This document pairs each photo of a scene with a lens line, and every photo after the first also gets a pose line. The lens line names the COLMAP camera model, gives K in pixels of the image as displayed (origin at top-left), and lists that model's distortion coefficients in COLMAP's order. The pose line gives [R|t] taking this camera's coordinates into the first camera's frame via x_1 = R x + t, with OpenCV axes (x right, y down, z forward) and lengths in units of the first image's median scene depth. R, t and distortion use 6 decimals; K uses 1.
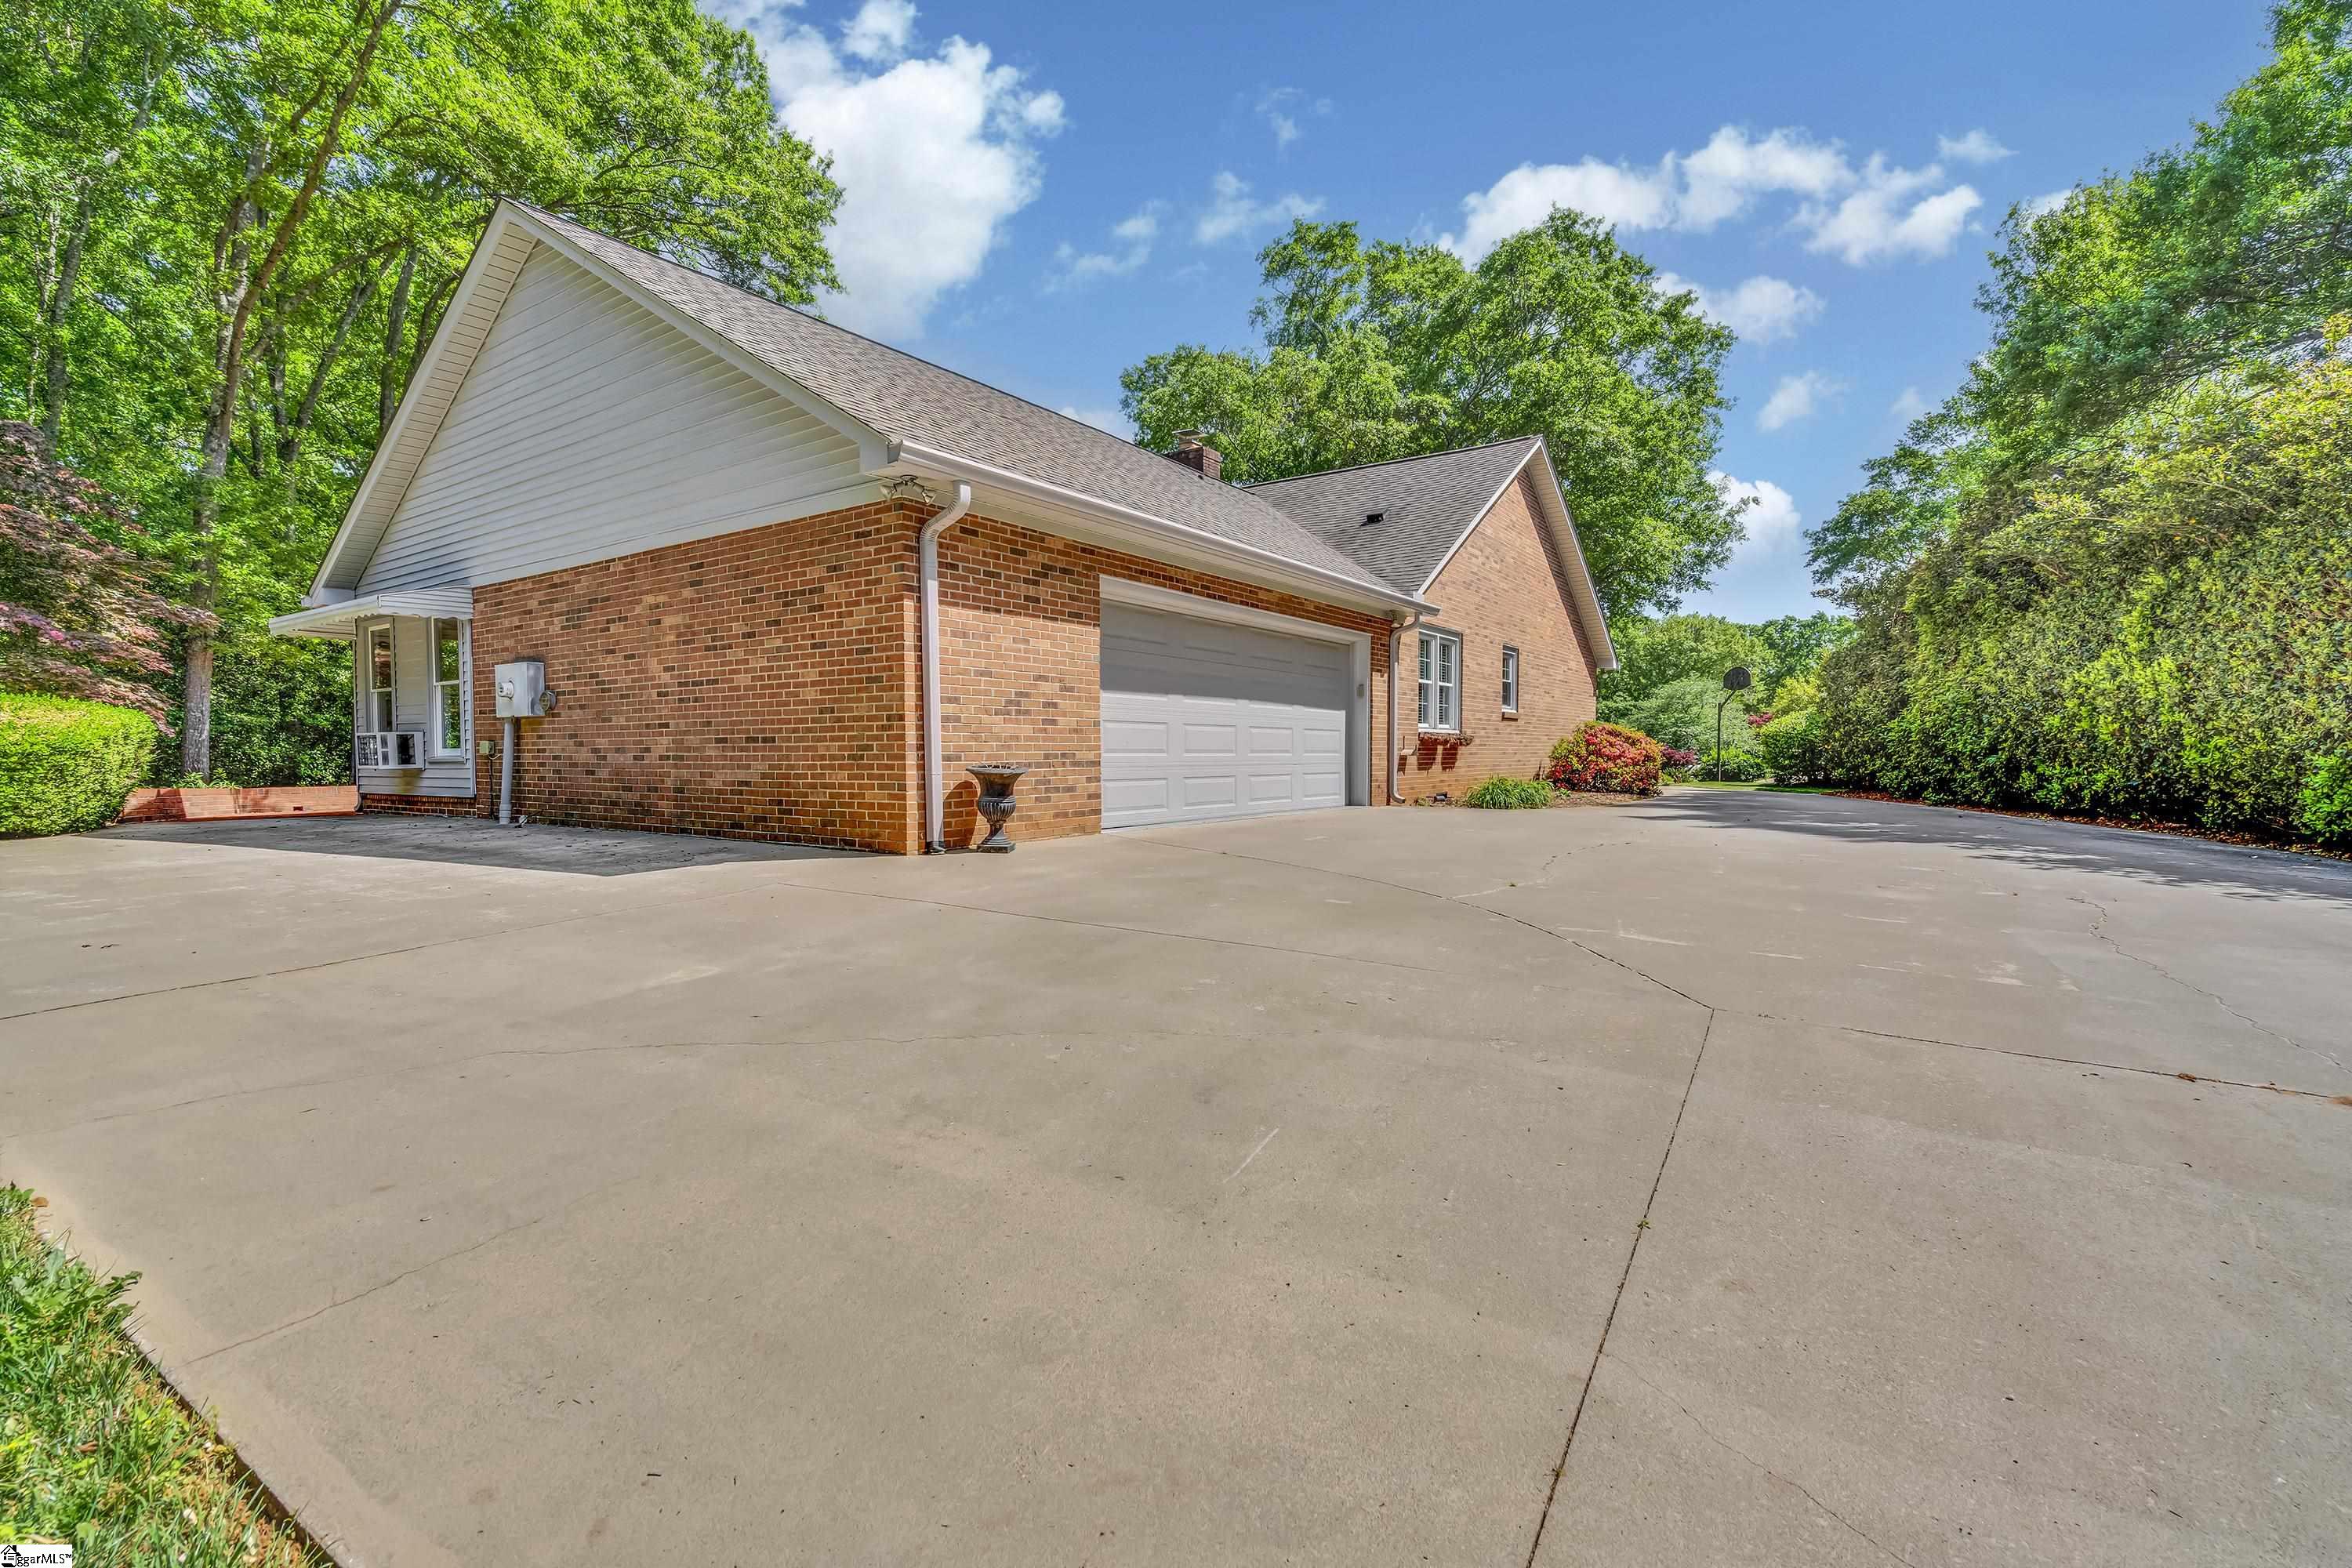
lens RADIAL K [[1024.4, 0, 1182.1], [0, 1024.4, 785.0], [0, 0, 1]] dist [-0.001604, -0.000323]
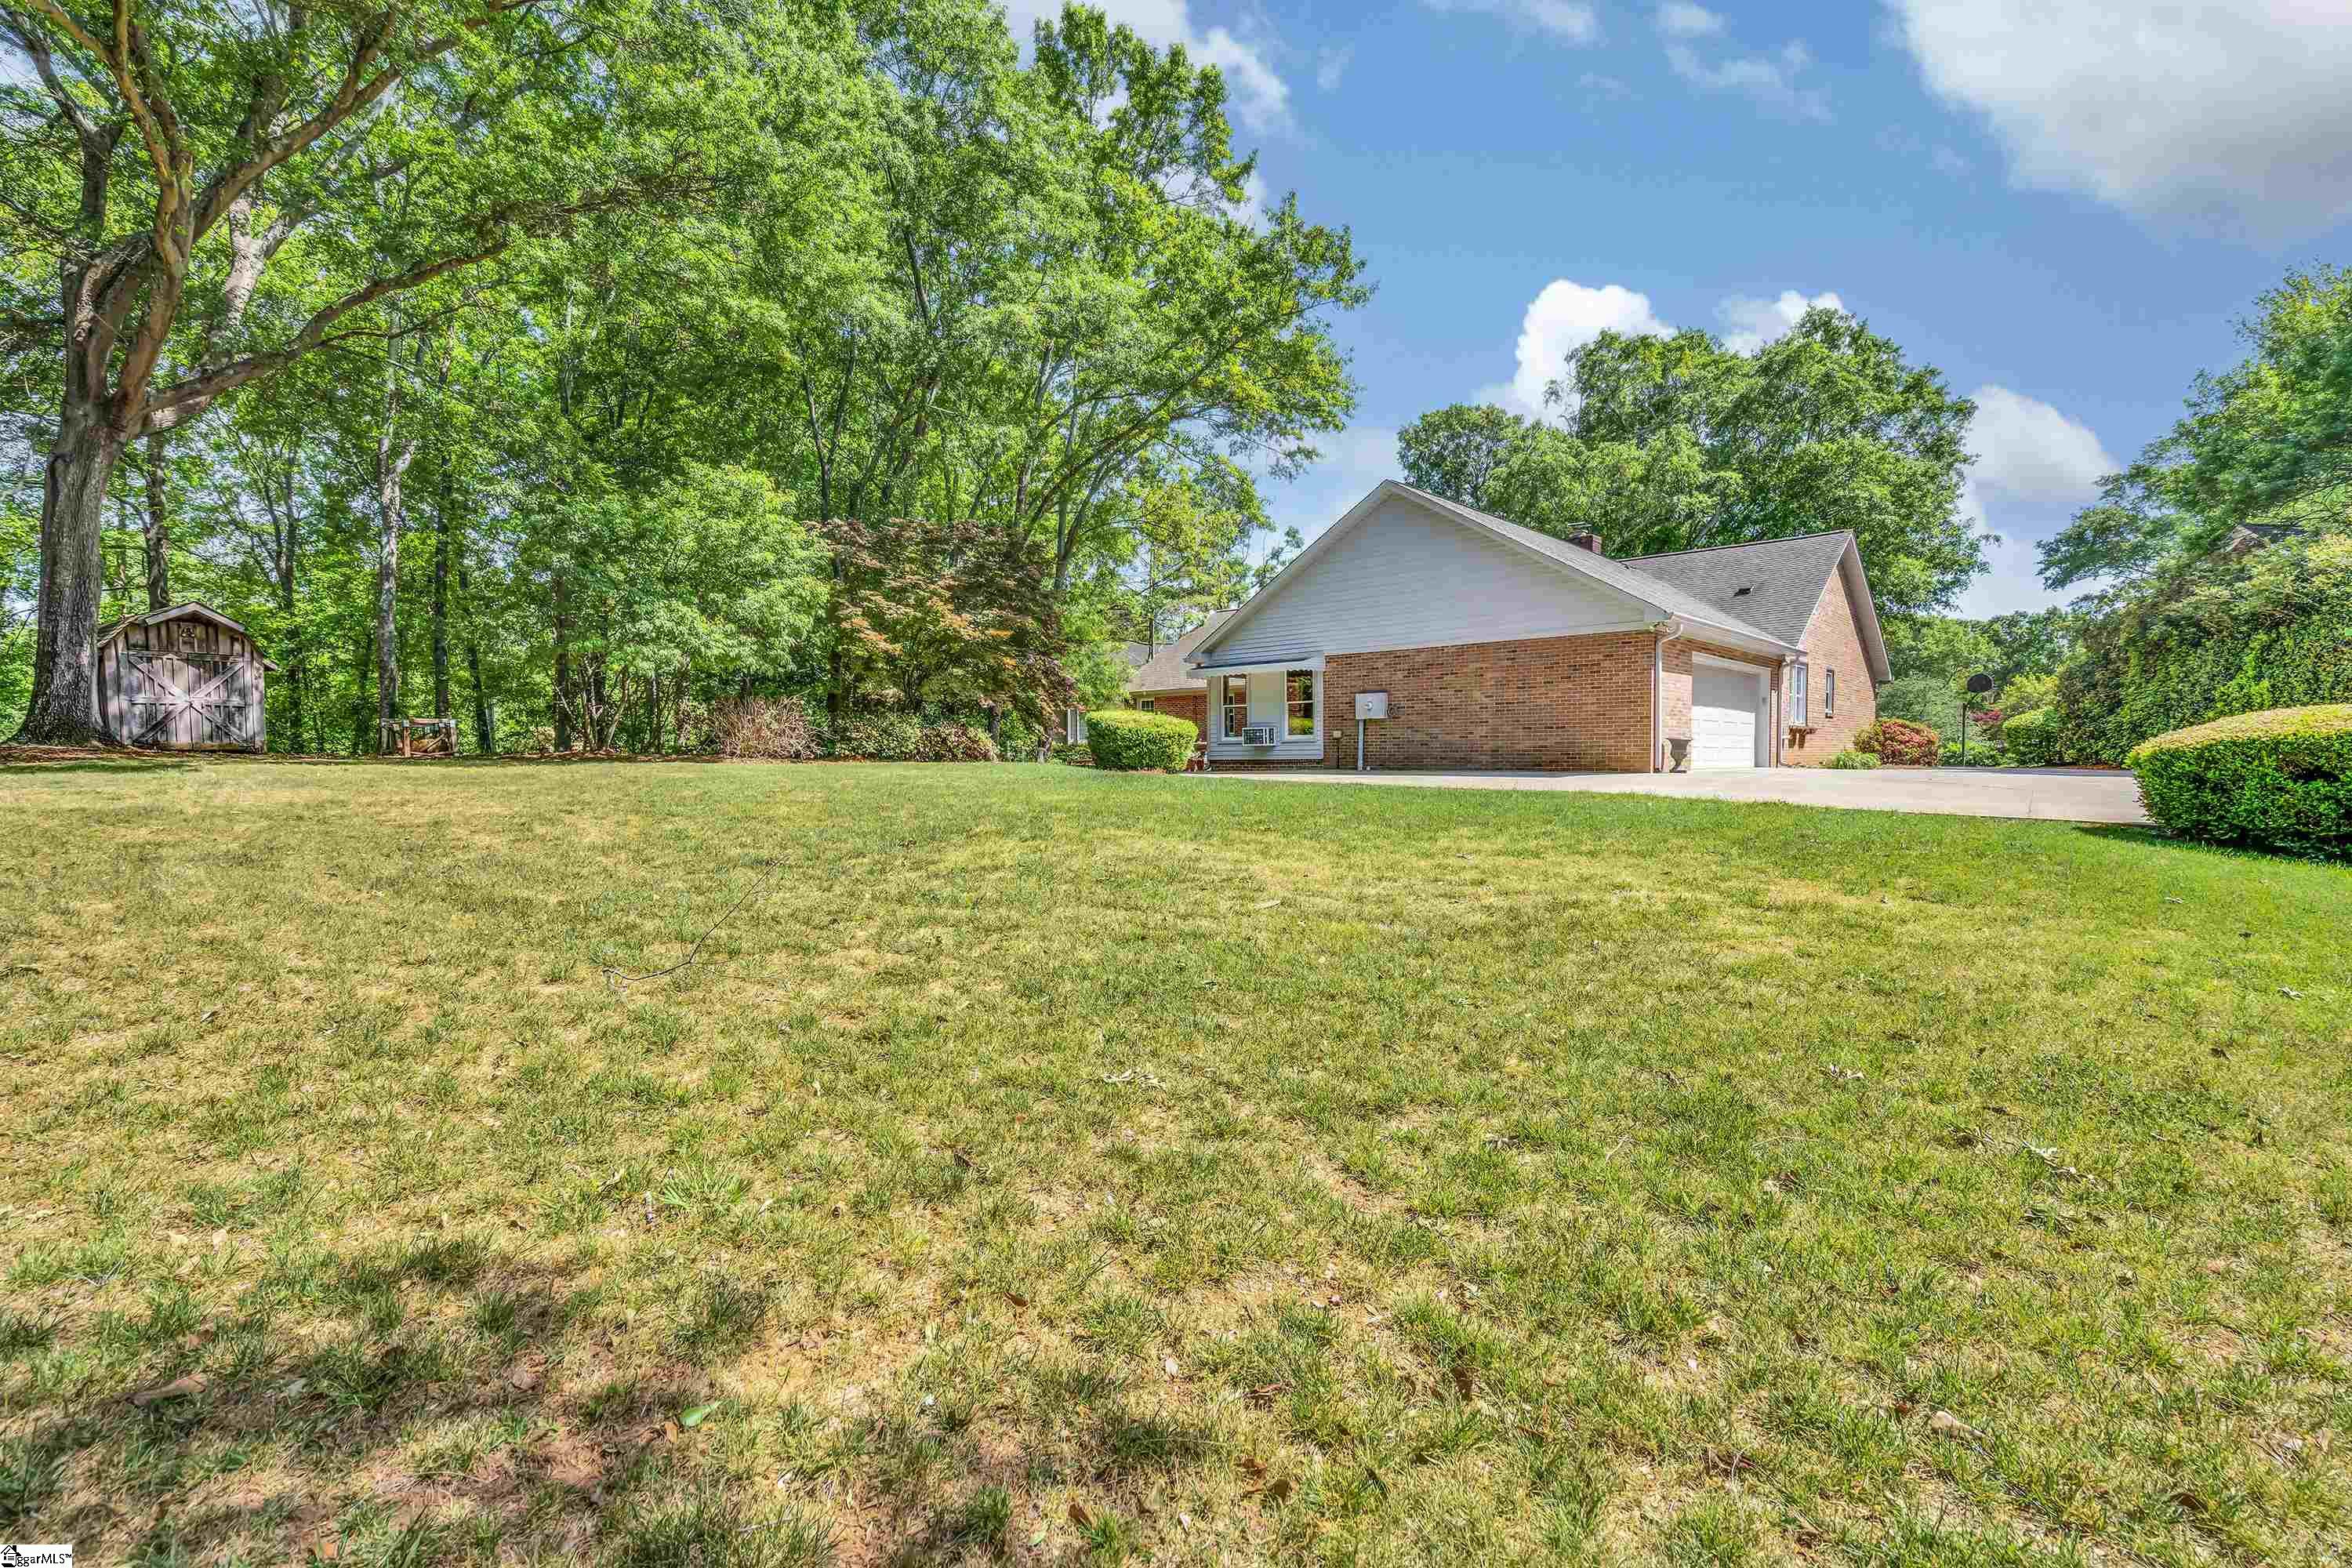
lens RADIAL K [[1024.4, 0, 1183.7], [0, 1024.4, 777.7], [0, 0, 1]] dist [-0.001604, -0.000323]
pose [[0.989351, 0.000469, -0.145547, -0.443203], [-0.001817, 0.999957, -0.009129, 0.045301], [0.145536, 0.009297, 0.989309, -0.697196]]
